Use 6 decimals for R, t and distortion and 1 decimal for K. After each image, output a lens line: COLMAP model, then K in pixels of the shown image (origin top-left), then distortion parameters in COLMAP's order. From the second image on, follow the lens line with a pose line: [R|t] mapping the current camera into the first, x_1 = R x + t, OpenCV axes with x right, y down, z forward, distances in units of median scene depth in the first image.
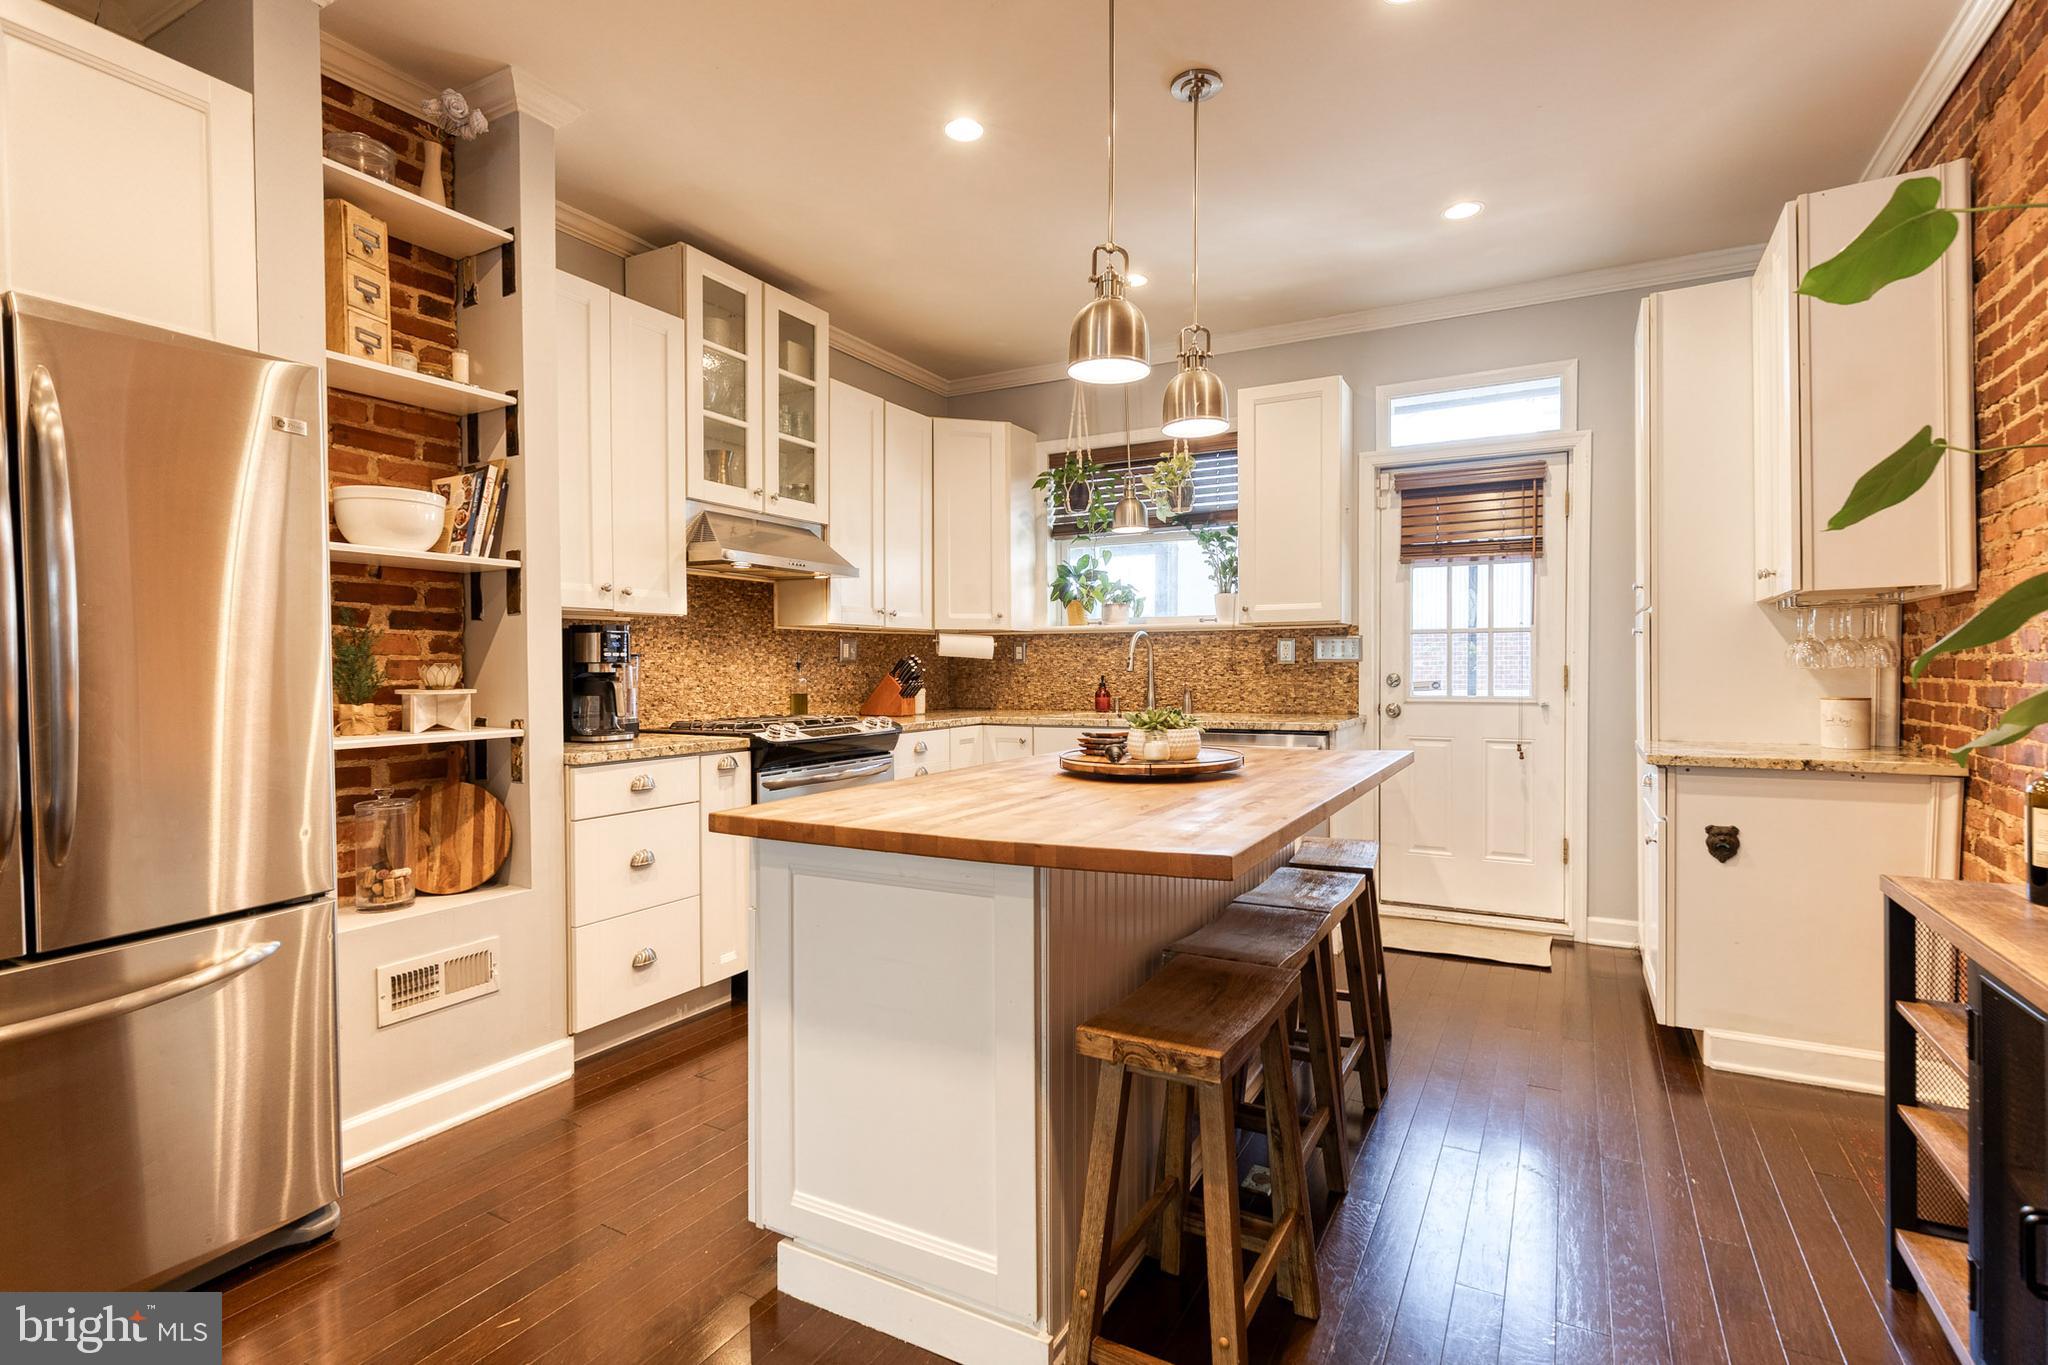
lens RADIAL K [[924.5, 0, 1045.6], [0, 924.5, 686.3], [0, 0, 1]] dist [0.009509, -0.000528]
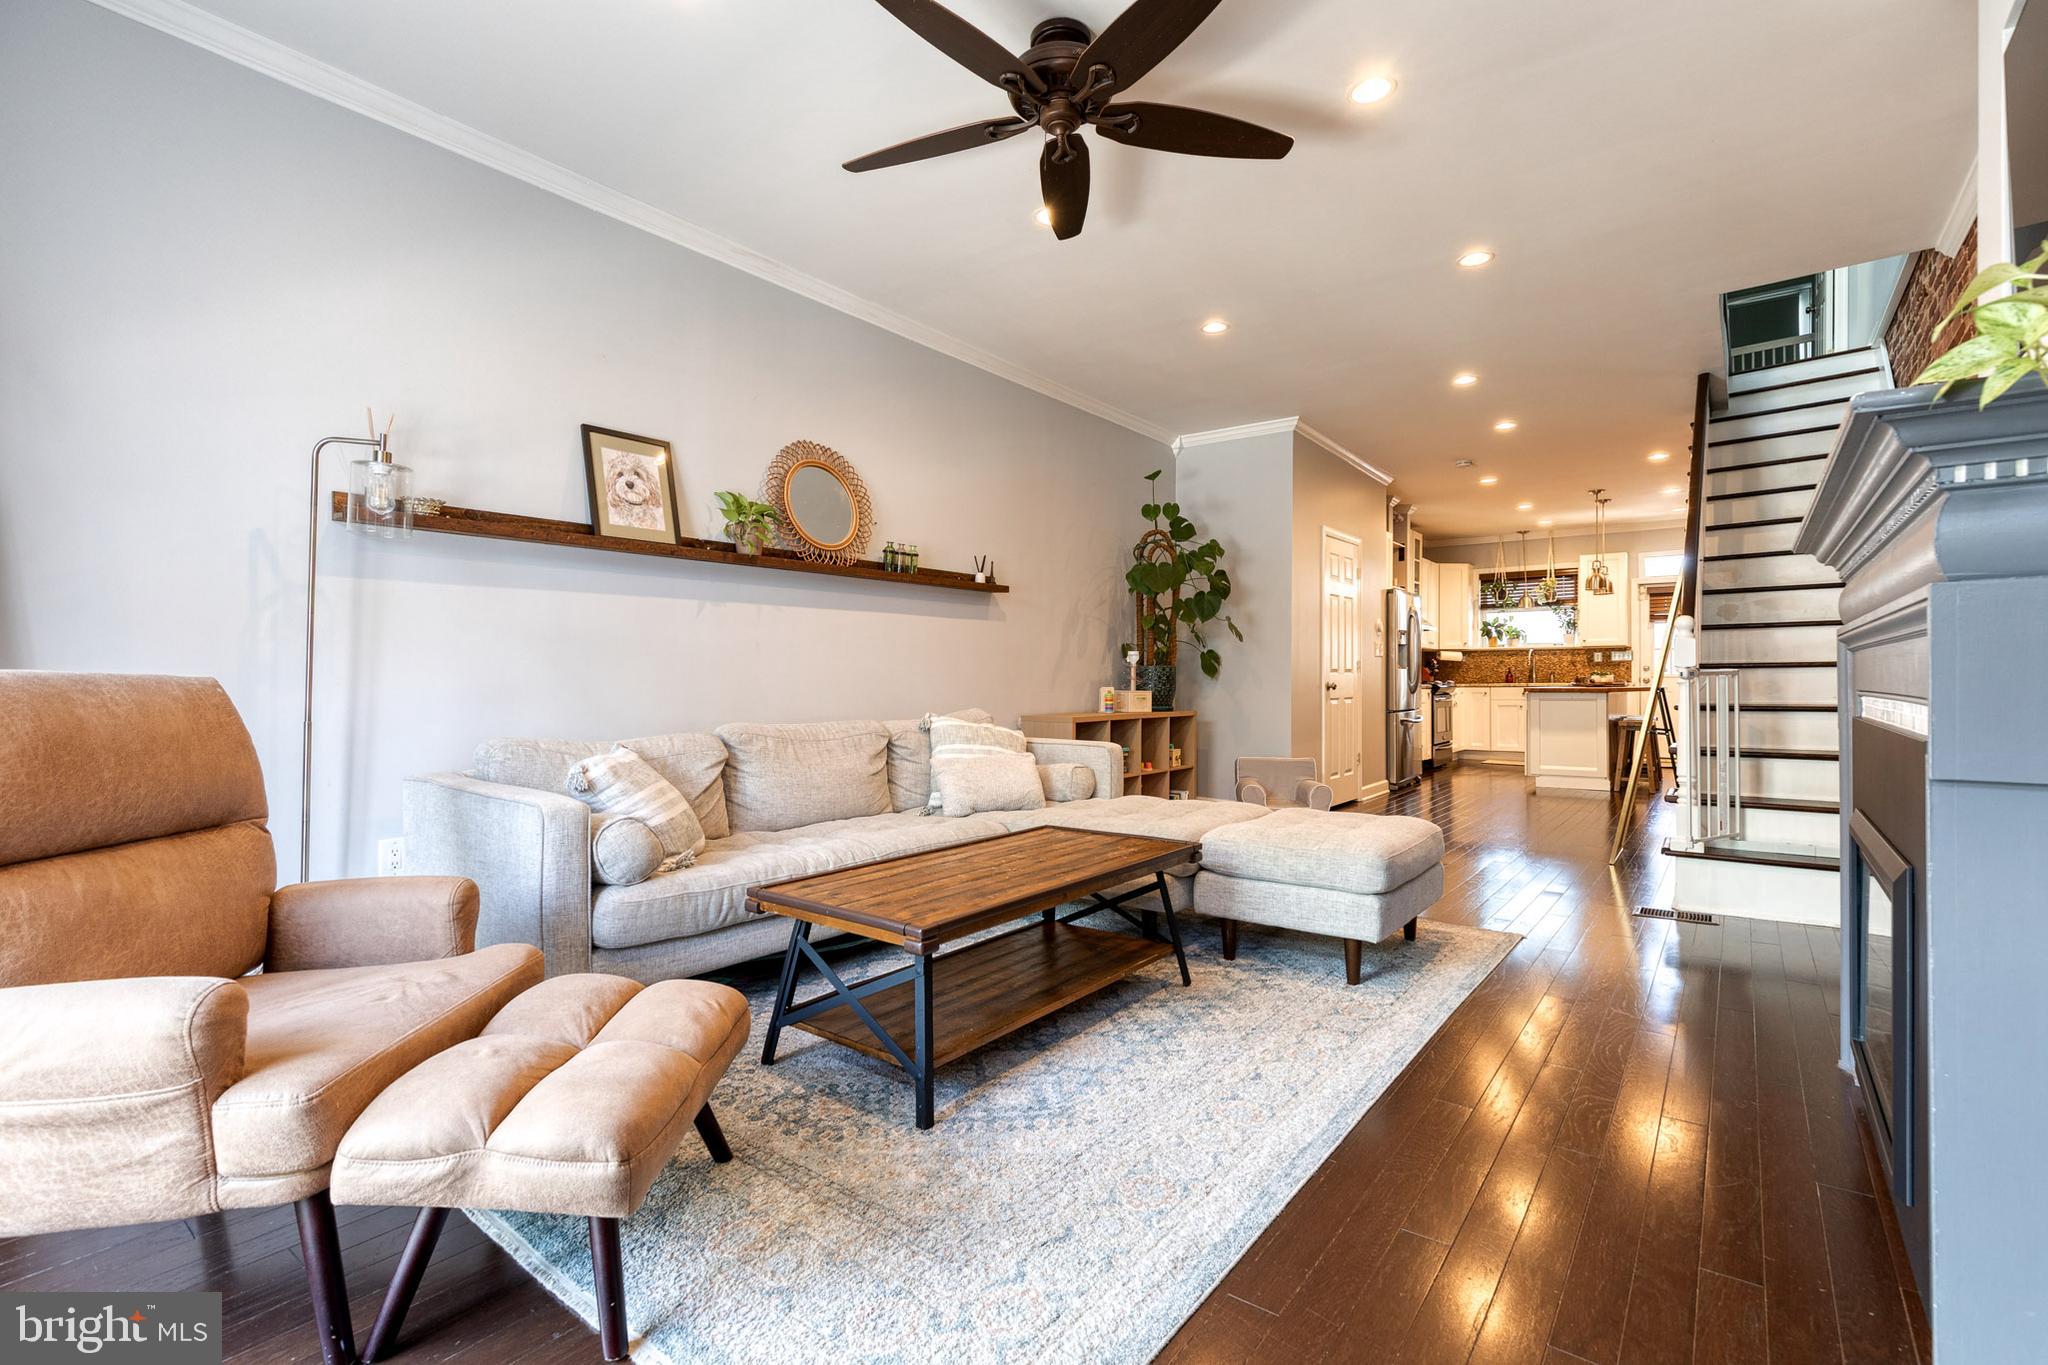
lens RADIAL K [[924.5, 0, 1042.1], [0, 924.5, 681.0], [0, 0, 1]] dist [0.009509, -0.000528]
pose [[0.988783, 0.001700, -0.149350, -0.876759], [-0.005321, 0.999701, -0.023848, 0.097400], [0.149265, 0.024375, 0.988497, -1.749336]]
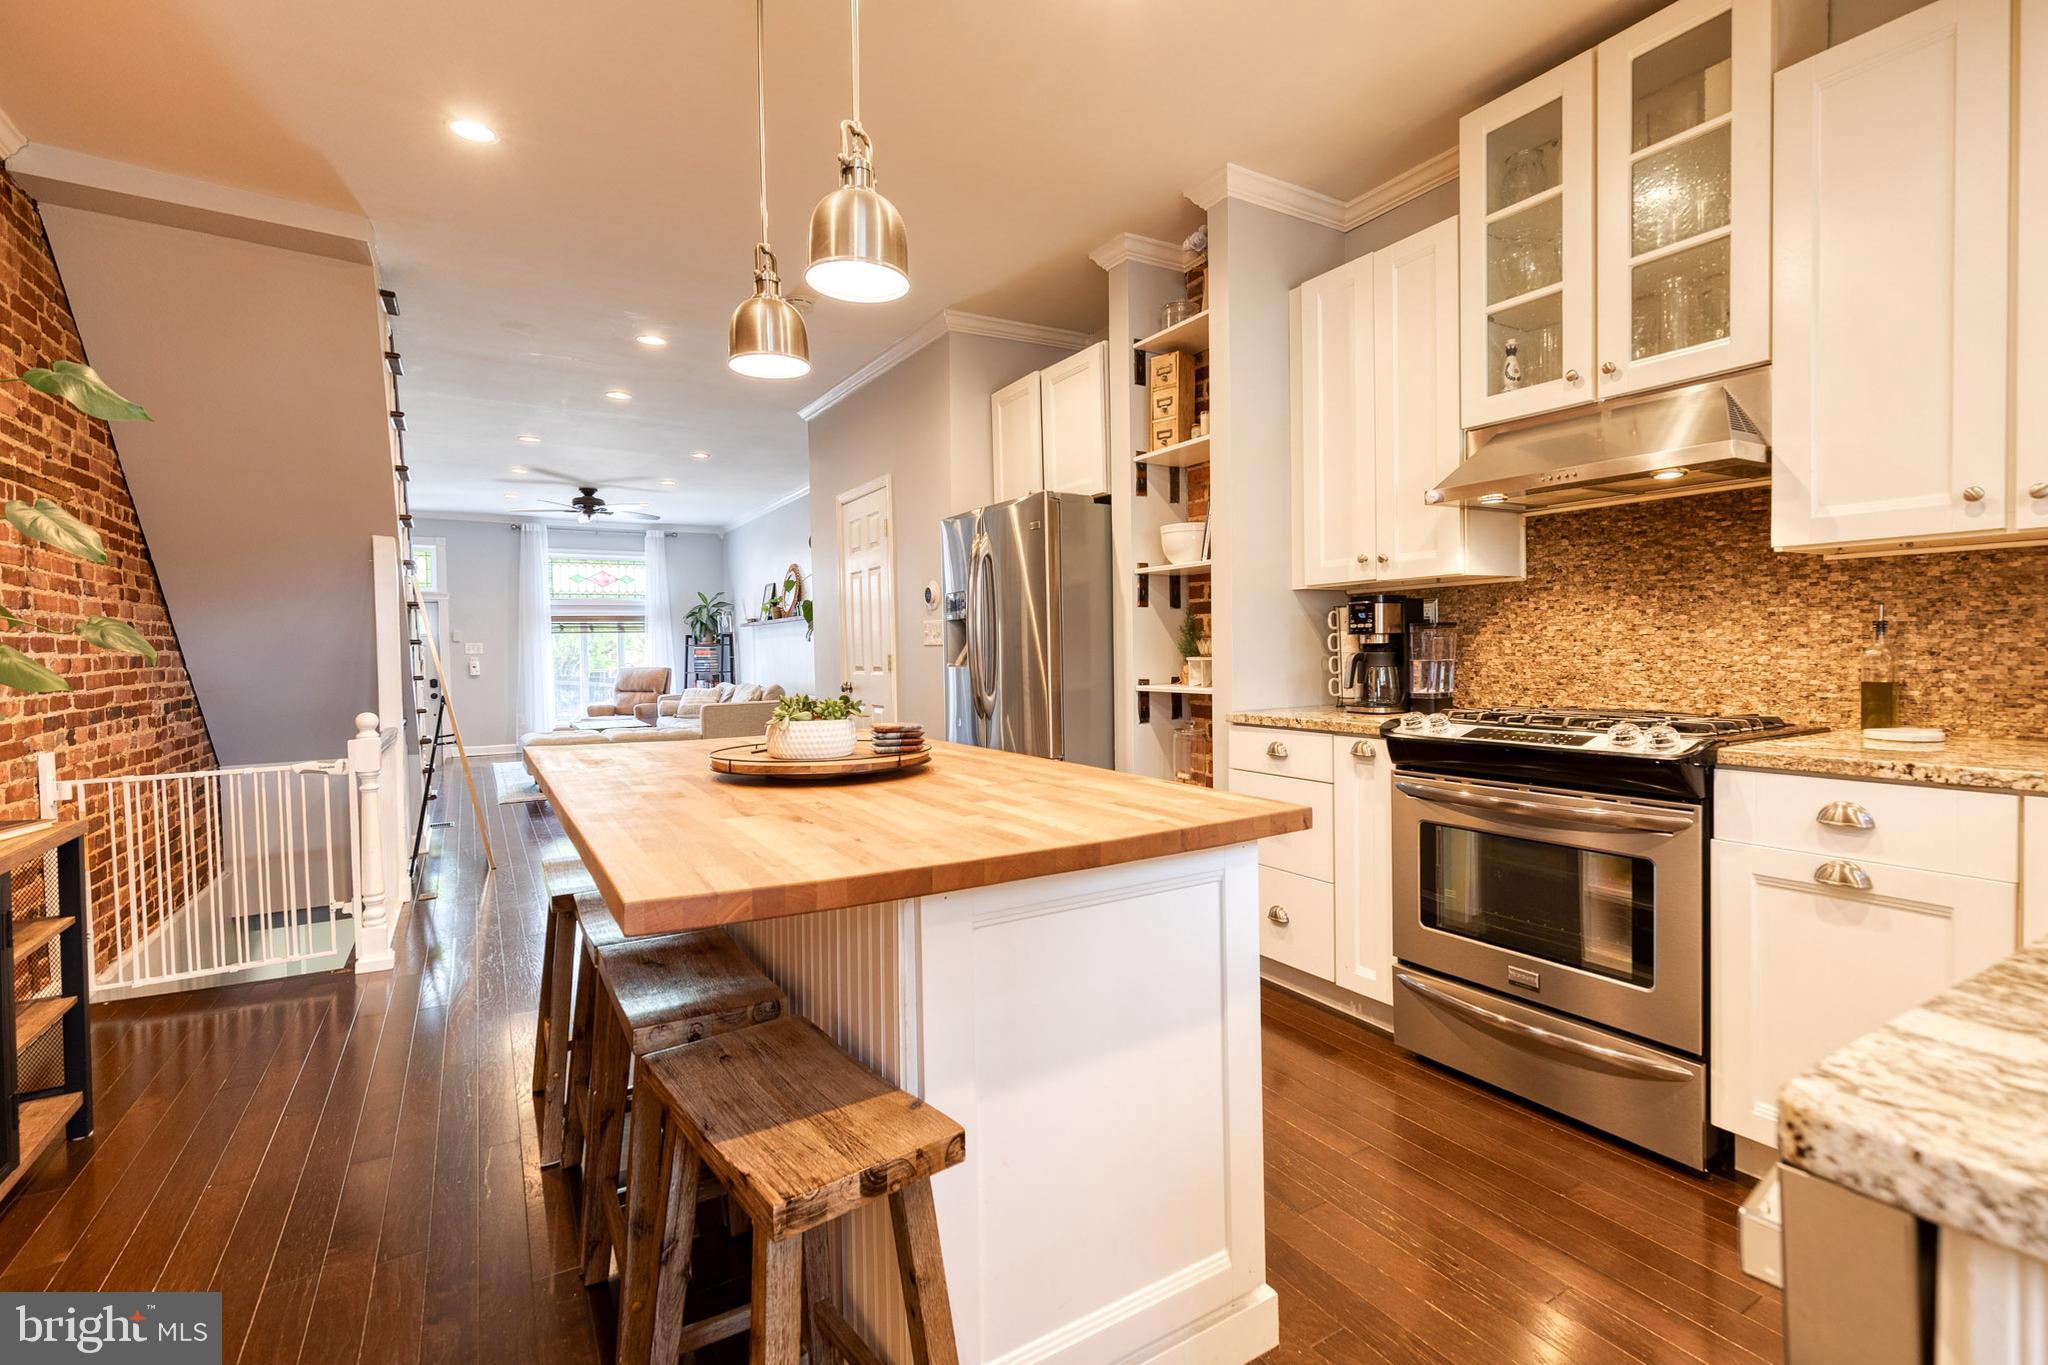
lens RADIAL K [[924.5, 0, 1052.0], [0, 924.5, 670.7], [0, 0, 1]] dist [0.009509, -0.000528]
pose [[-0.476369, 0.032265, -0.878653, 0.404030], [-0.003569, 0.999247, 0.038628, -0.016543], [0.879238, 0.021537, -0.475895, 0.842015]]
